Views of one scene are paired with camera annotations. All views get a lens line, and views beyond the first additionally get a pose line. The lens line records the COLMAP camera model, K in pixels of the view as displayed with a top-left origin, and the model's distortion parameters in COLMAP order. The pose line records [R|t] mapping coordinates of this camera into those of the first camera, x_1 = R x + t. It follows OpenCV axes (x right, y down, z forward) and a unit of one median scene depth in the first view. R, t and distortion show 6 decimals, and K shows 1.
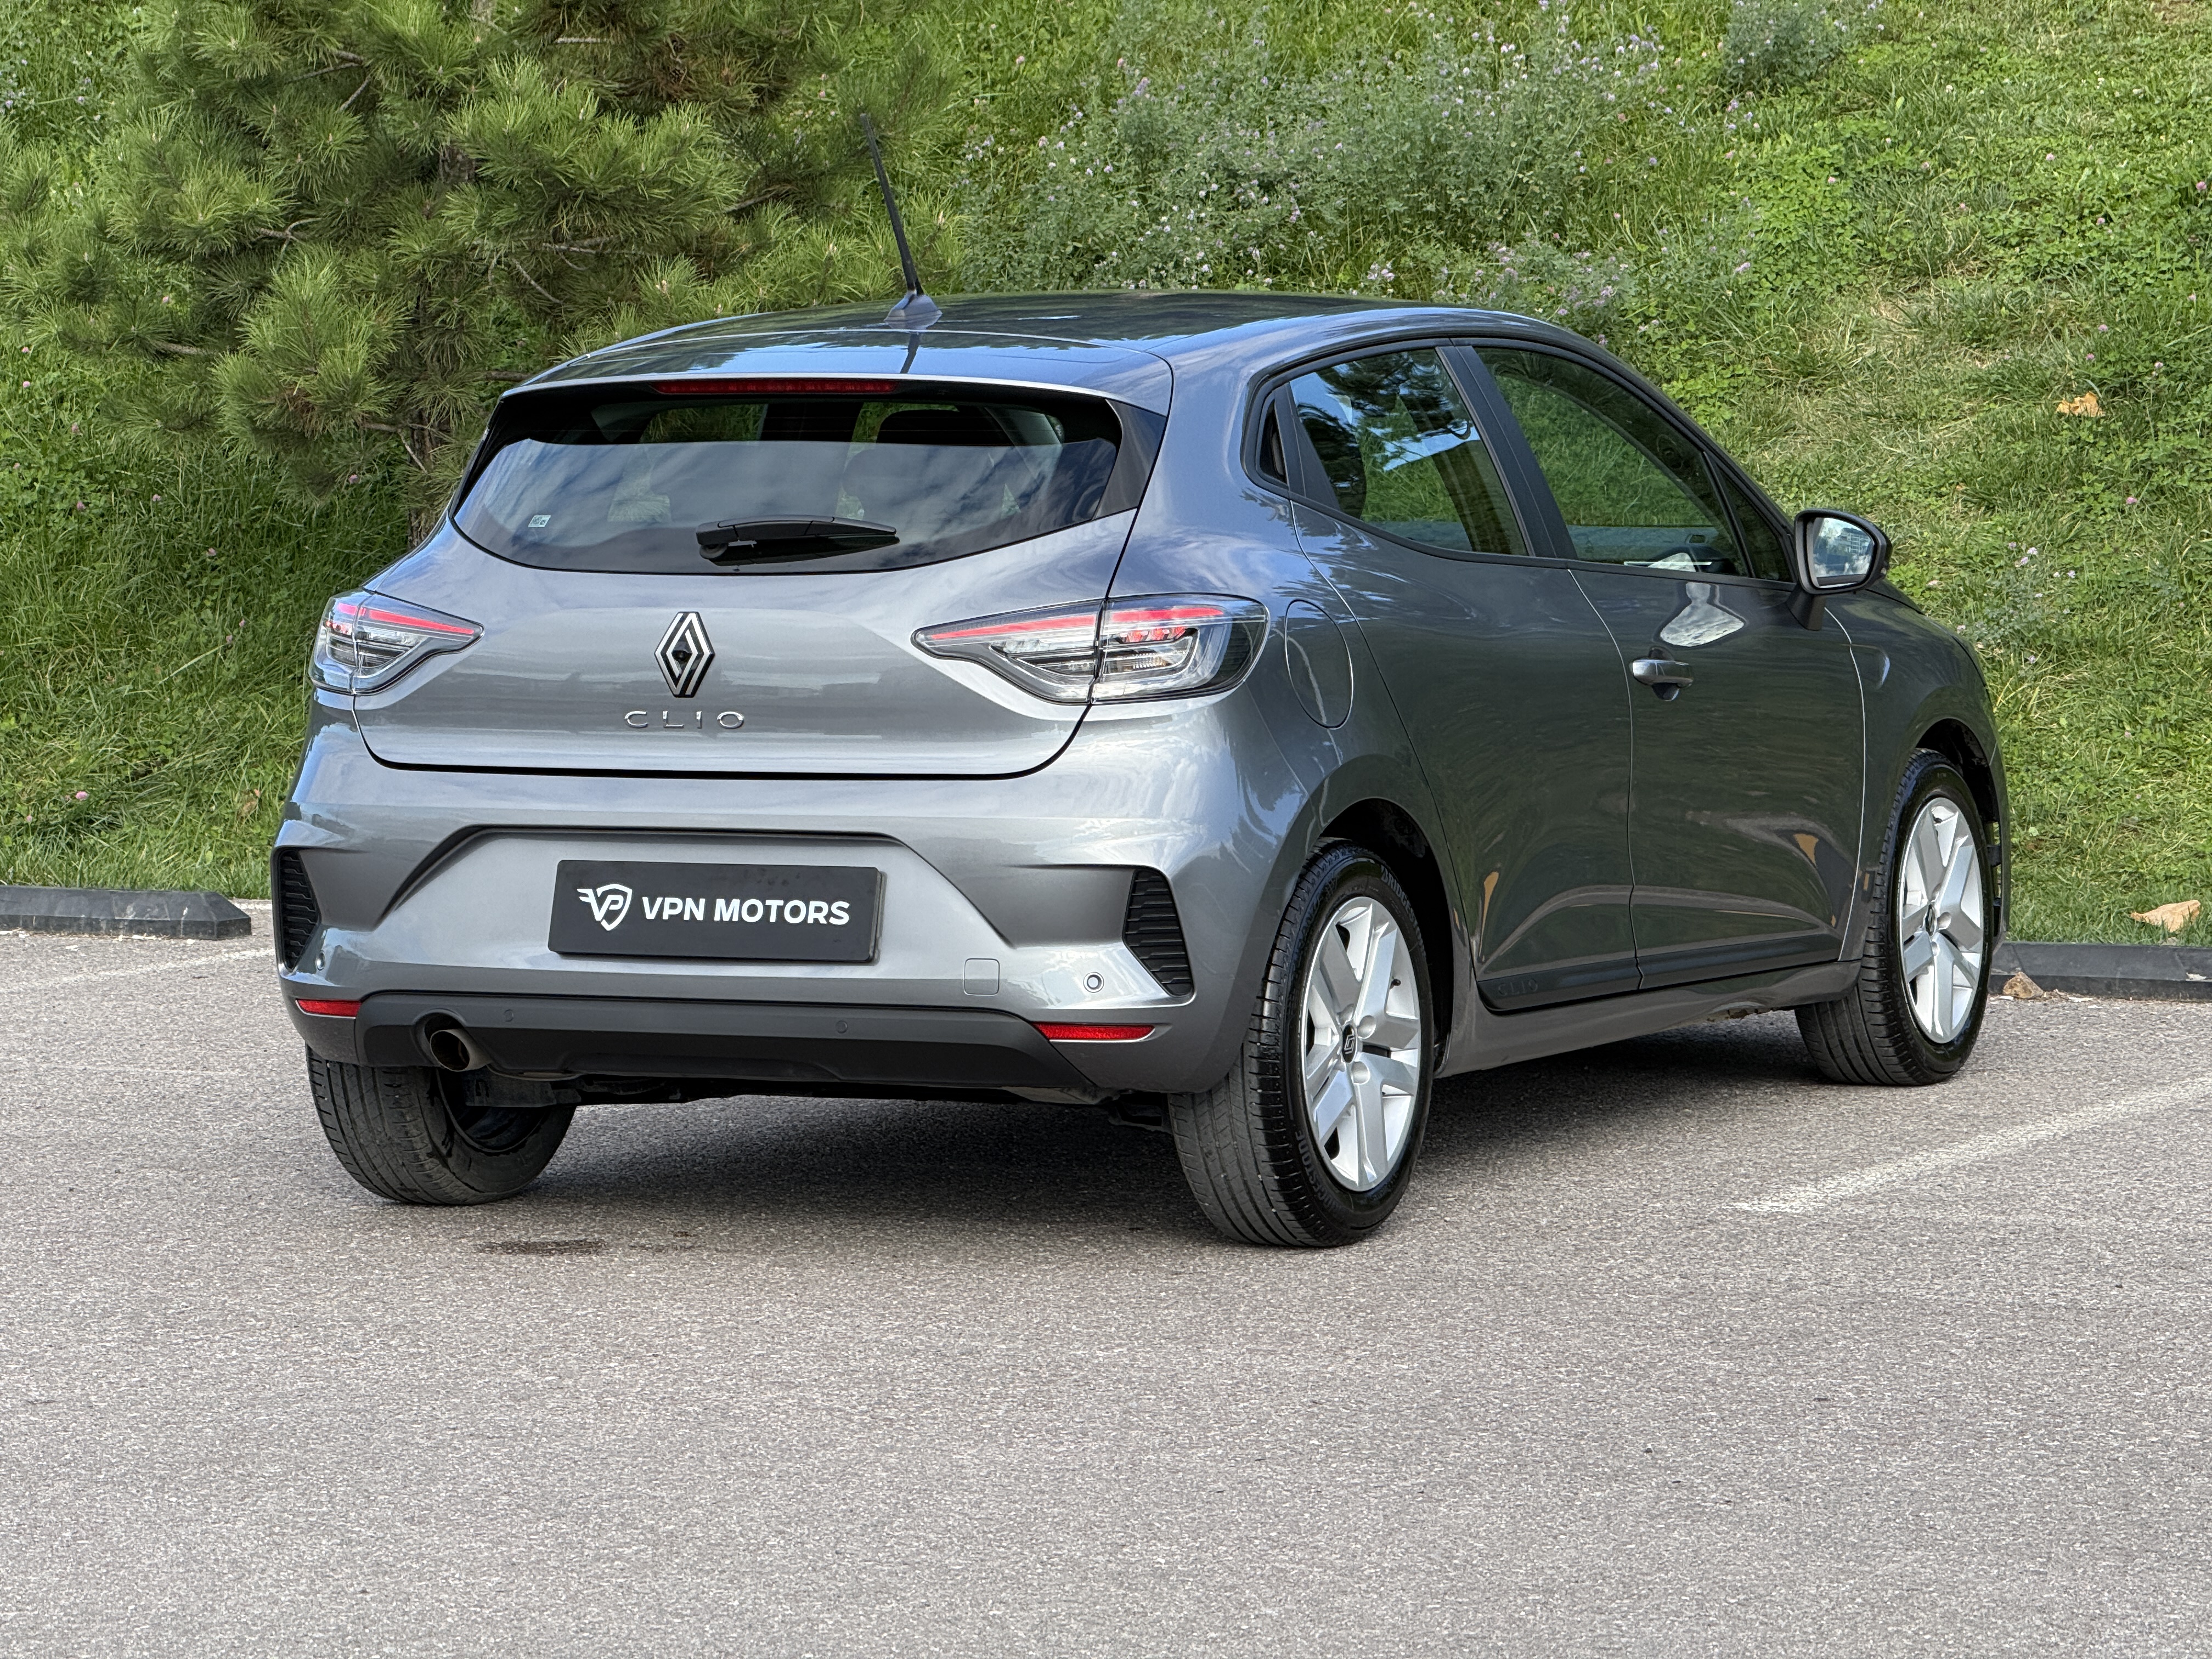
lens RADIAL K [[7894.6, 0, 1106.0], [0, 7894.6, 829.5], [0, 0, 1]] dist [0.214357, 1.130413]
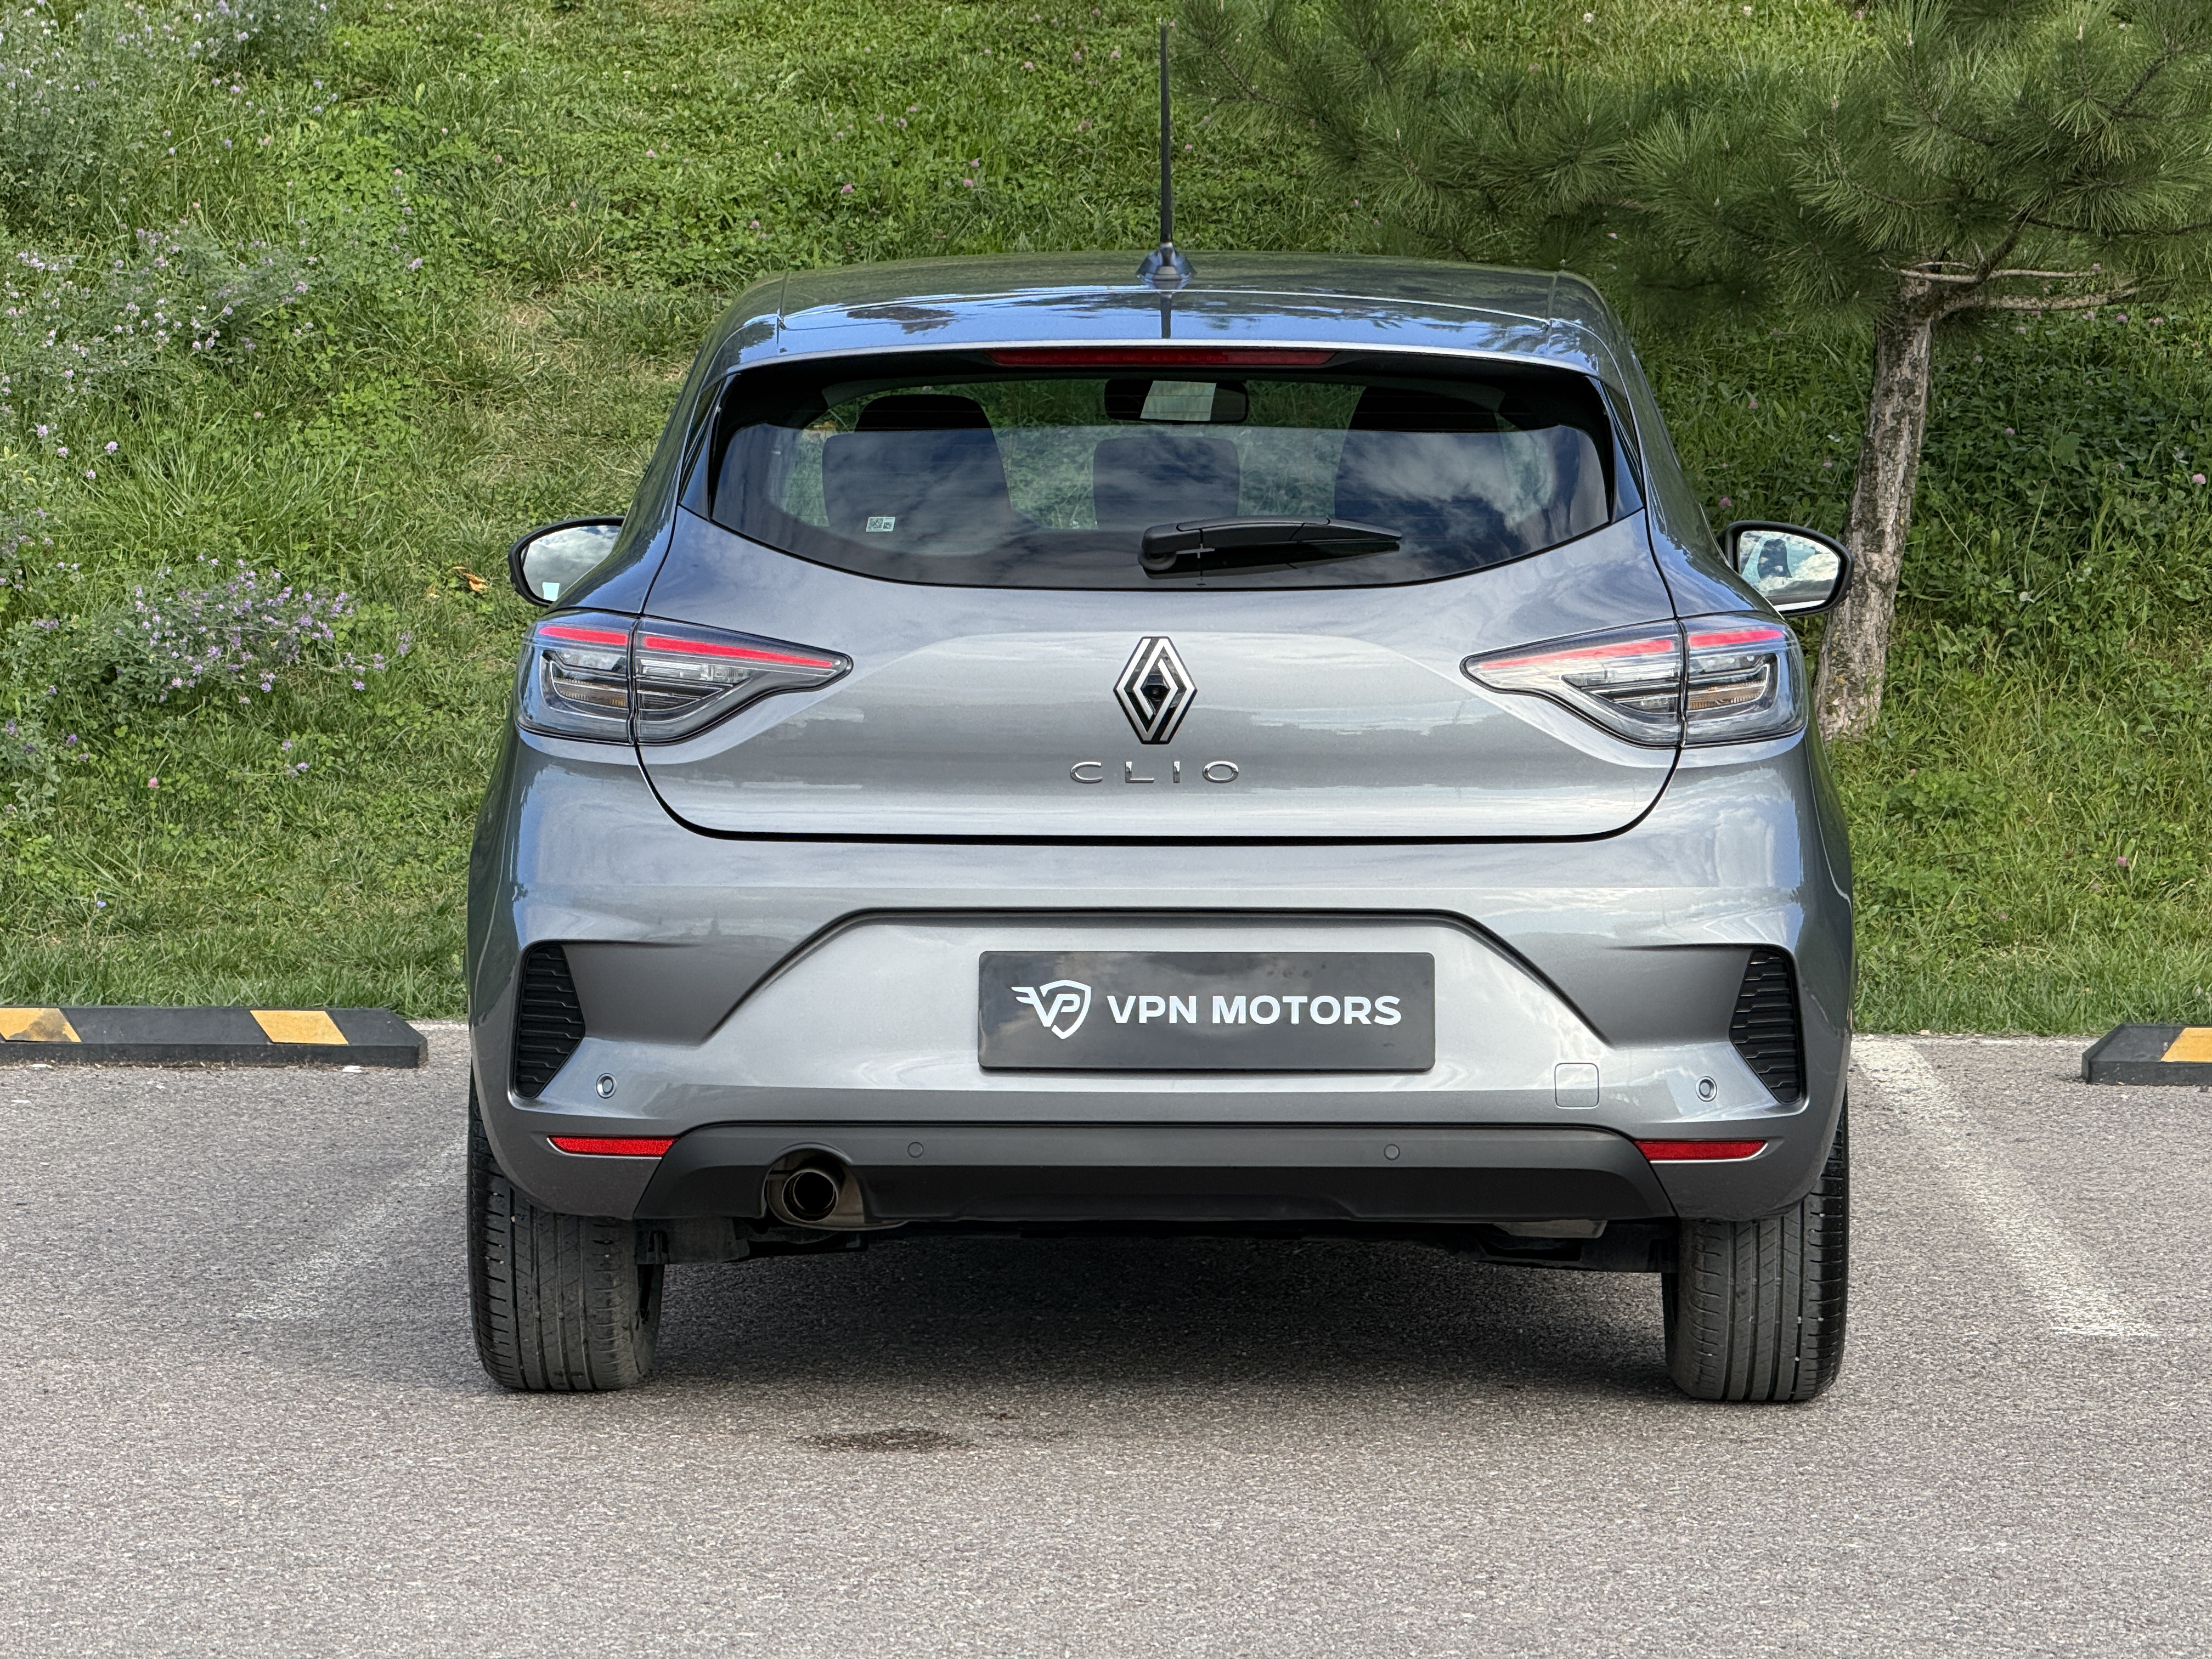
lens RADIAL K [[7894.6, 0, 1106.0], [0, 7894.6, 829.5], [0, 0, 1]] dist [0.214357, 1.130413]
pose [[0.915802, -0.013135, 0.401415, -0.377430], [0.015848, 0.999868, -0.003439, -0.005442], [-0.401317, 0.009511, 0.915890, 0.272498]]
